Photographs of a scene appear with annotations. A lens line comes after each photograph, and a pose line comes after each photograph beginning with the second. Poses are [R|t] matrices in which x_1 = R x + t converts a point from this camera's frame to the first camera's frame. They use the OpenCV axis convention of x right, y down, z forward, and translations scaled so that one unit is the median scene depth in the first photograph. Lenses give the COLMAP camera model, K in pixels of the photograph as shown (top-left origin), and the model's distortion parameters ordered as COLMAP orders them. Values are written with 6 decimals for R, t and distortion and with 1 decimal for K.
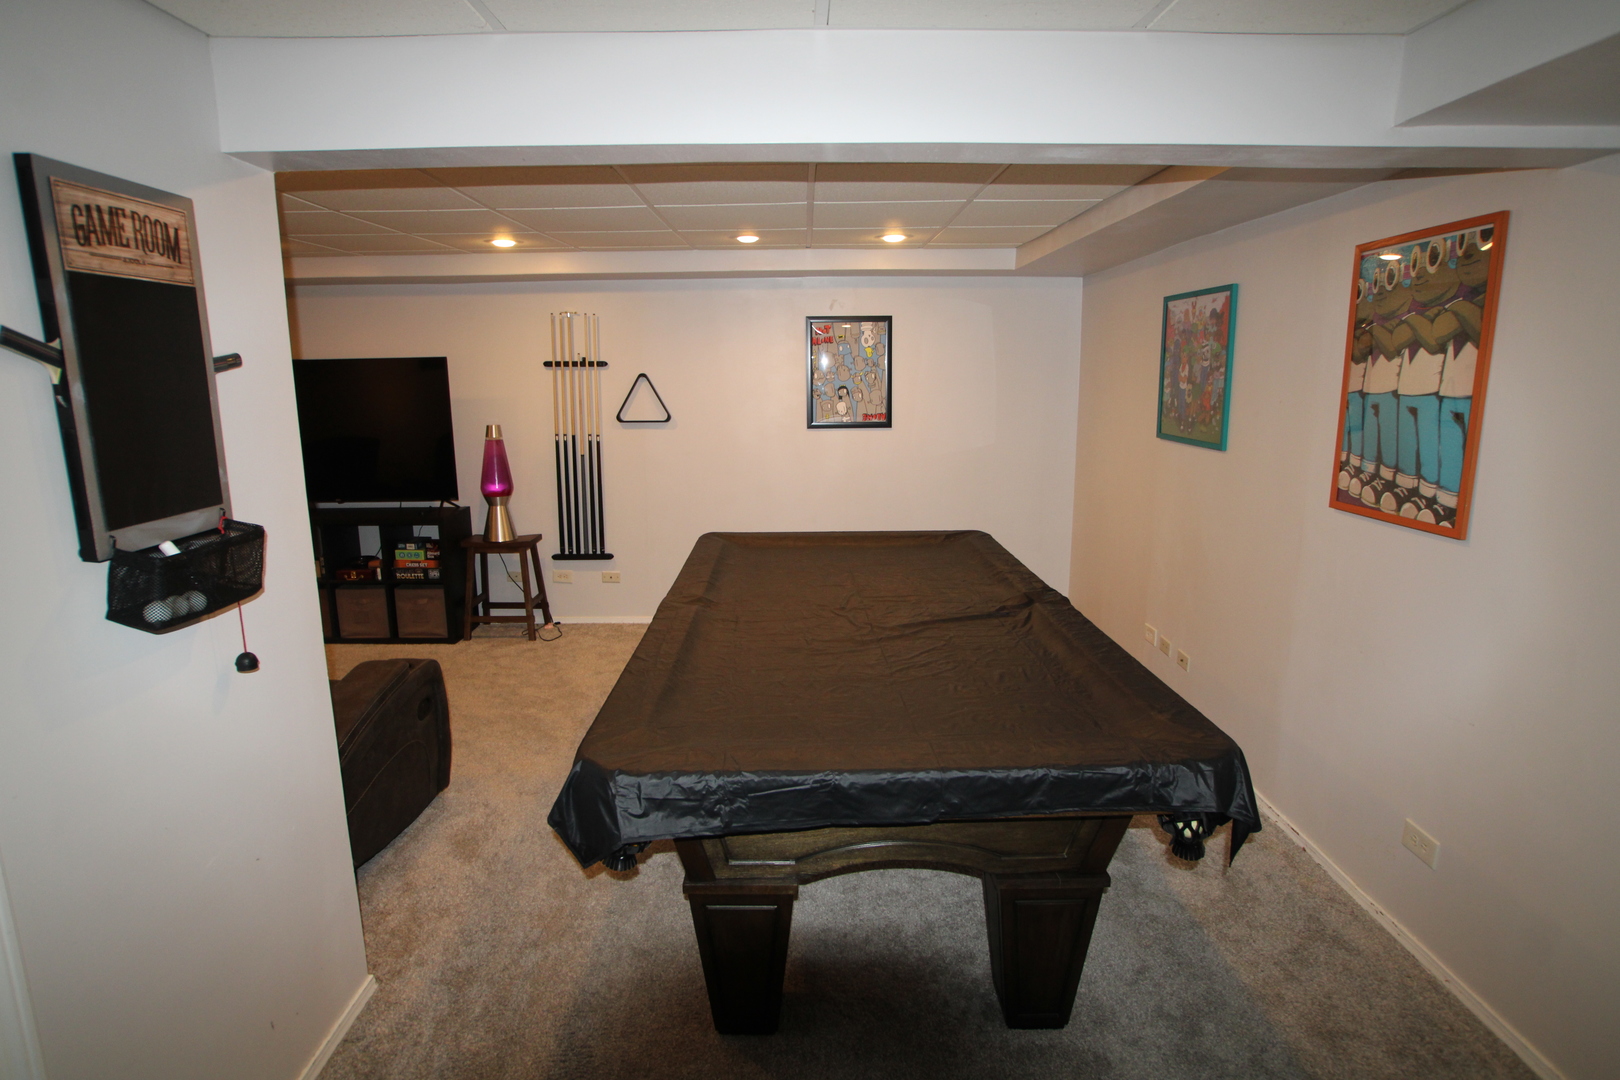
lens RADIAL K [[836.4, 0, 815.6], [0, 836.4, 518.5], [0, 0, 1]] dist [0.001567, 0.000778]
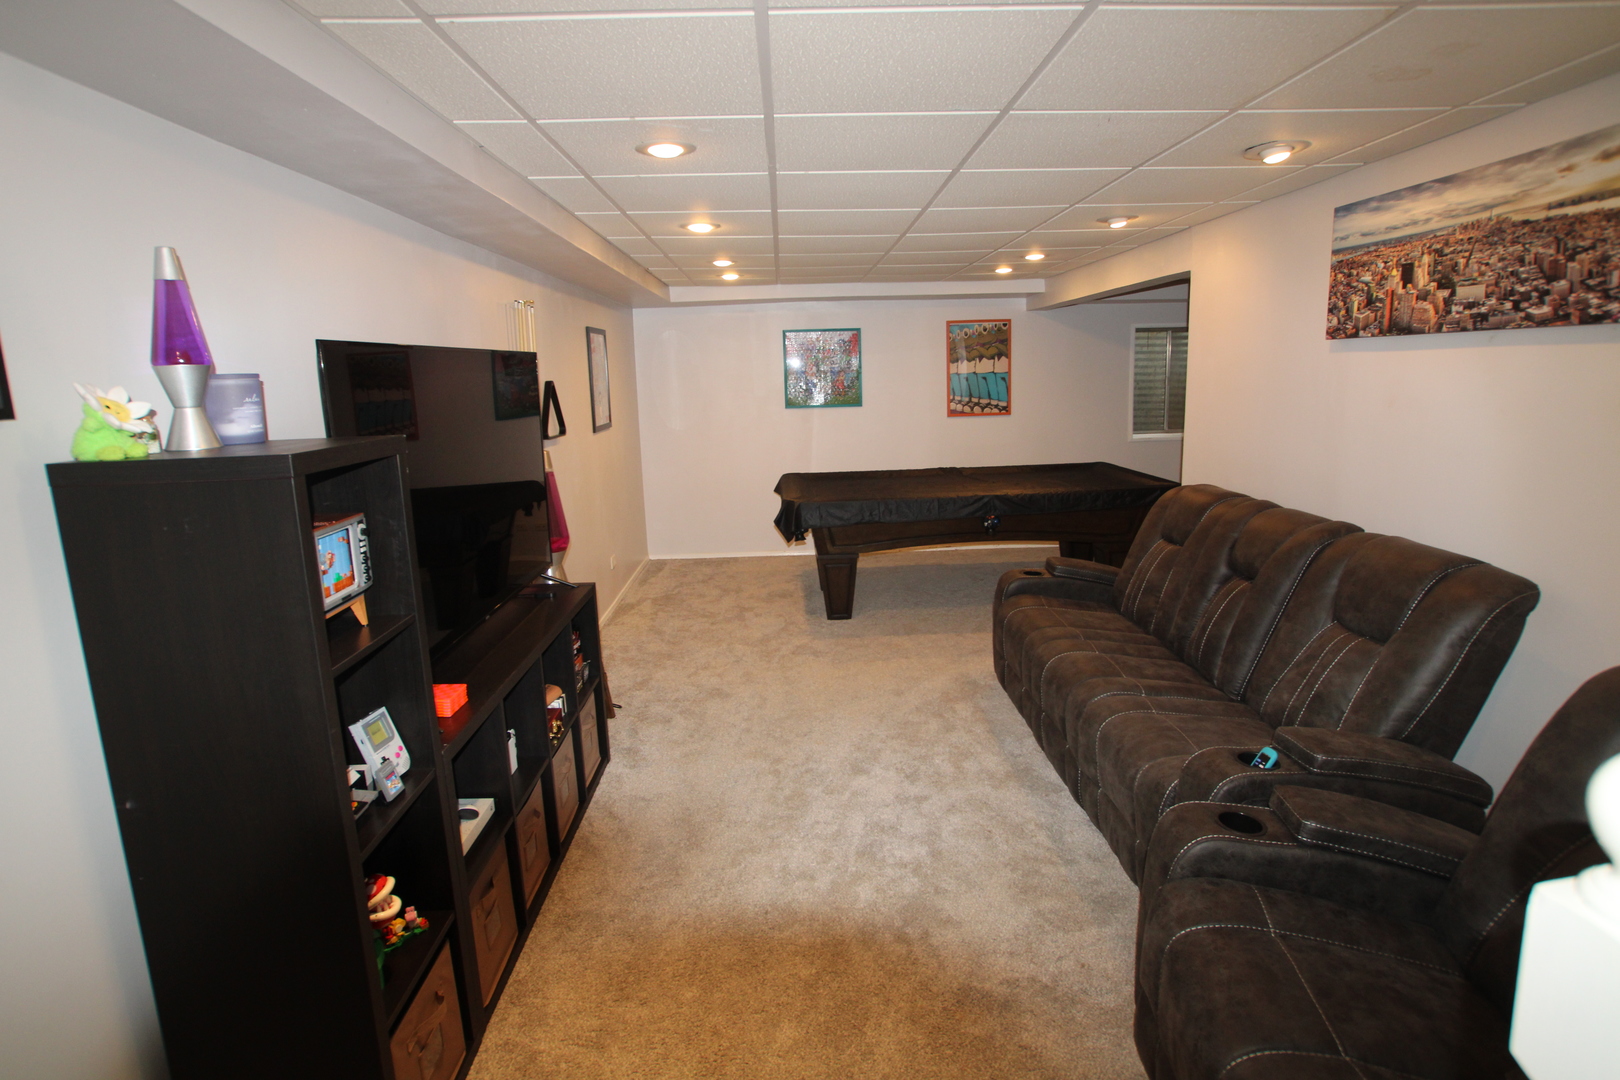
lens RADIAL K [[817.0, 0, 815.4], [0, 817.0, 528.2], [0, 0, 1]] dist [-0.049338, 0.024616]
pose [[-0.023463, -0.186619, 0.982152, -2.292570], [0.204305, 0.960794, 0.187442, -0.283011], [-0.978626, 0.205057, 0.015584, 1.654430]]
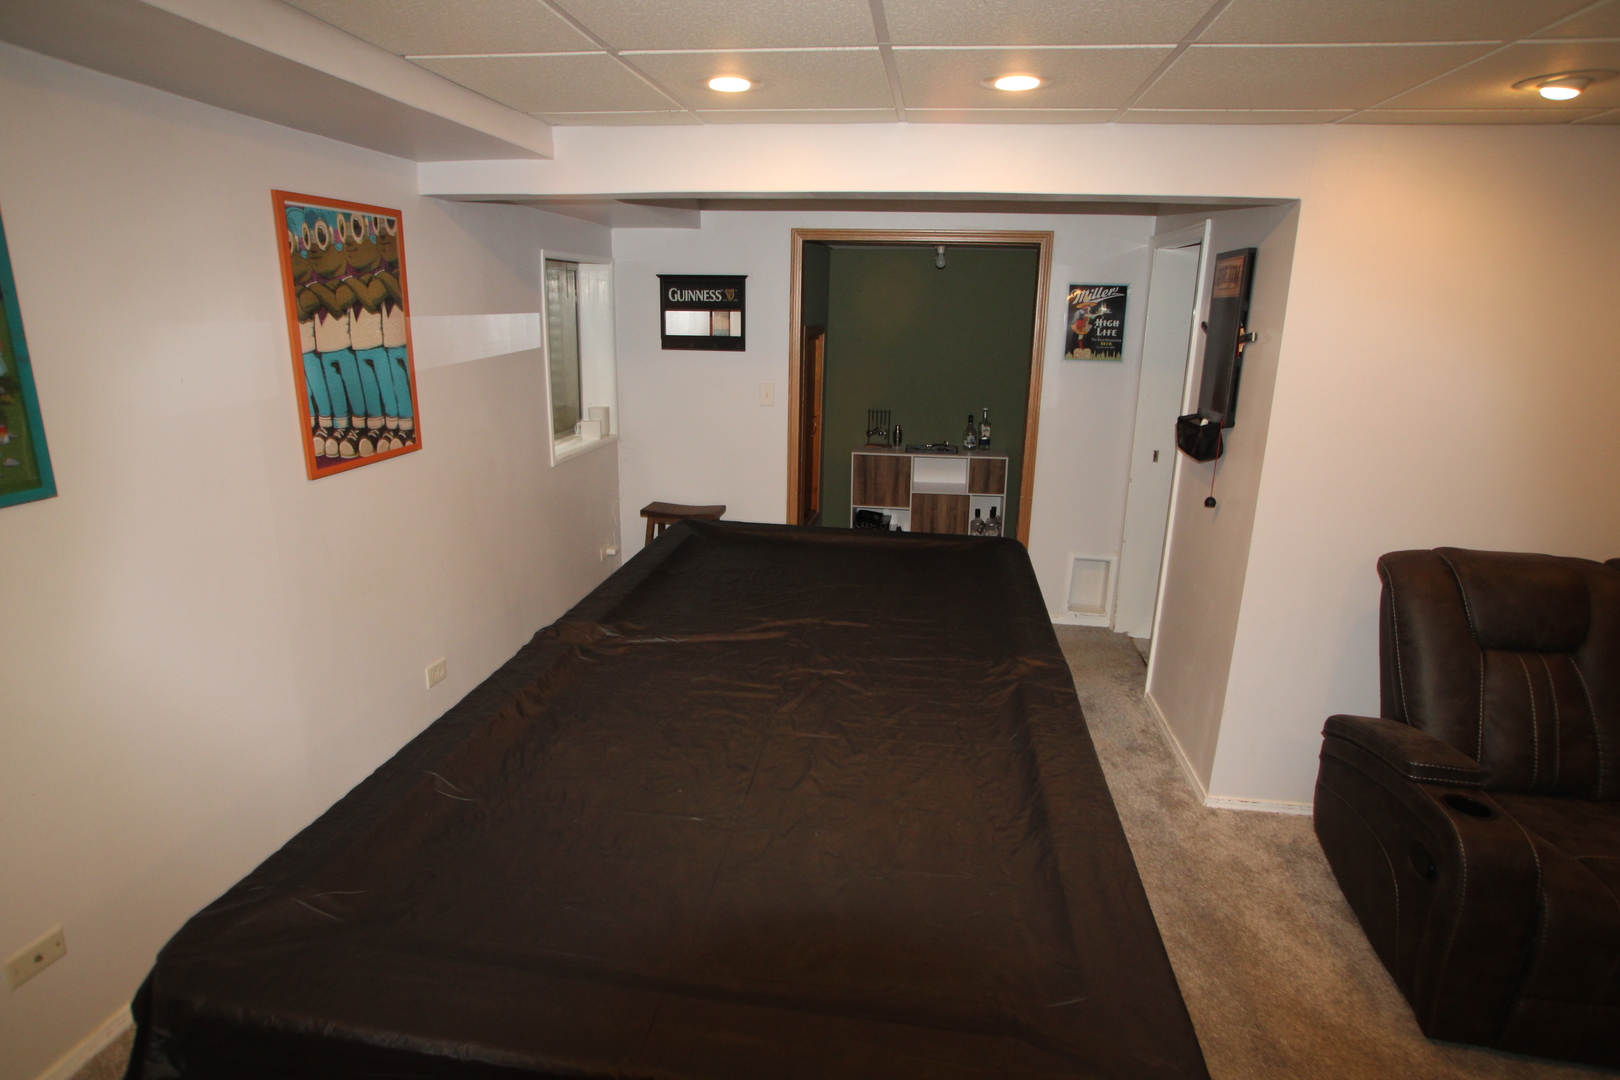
lens RADIAL K [[873.7, 0, 816.6], [0, 873.7, 510.5], [0, 0, 1]] dist [-0.000906, -0.000306]
pose [[-0.987025, -0.054783, 0.150932, -0.090178], [0.009780, 0.917737, 0.397067, -0.409323], [-0.160269, 0.393392, -0.905294, 2.050291]]
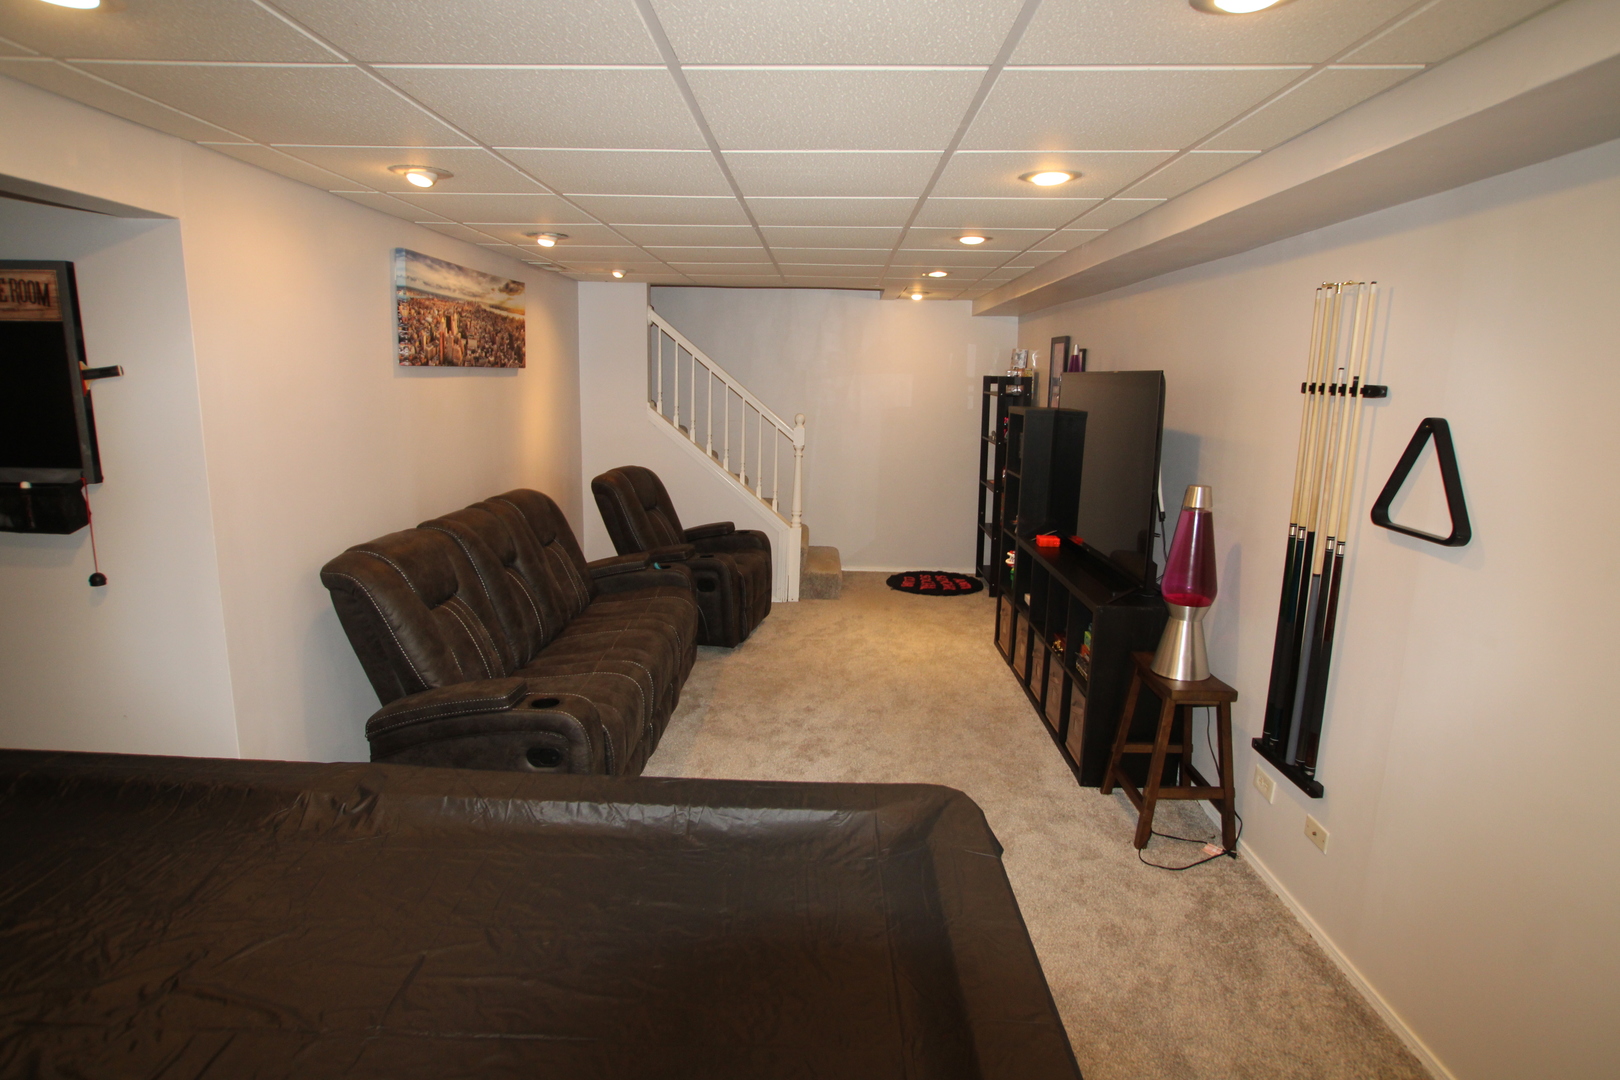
lens RADIAL K [[866.6, 0, 810.0], [0, 866.6, 540.0], [0, 0, 1]] dist [-0.001789, 0.000054]
pose [[-0.043343, 0.189213, -0.980979, 0.519752], [-0.194813, 0.961452, 0.194055, -0.305272], [0.979882, 0.199519, -0.004811, 1.582657]]
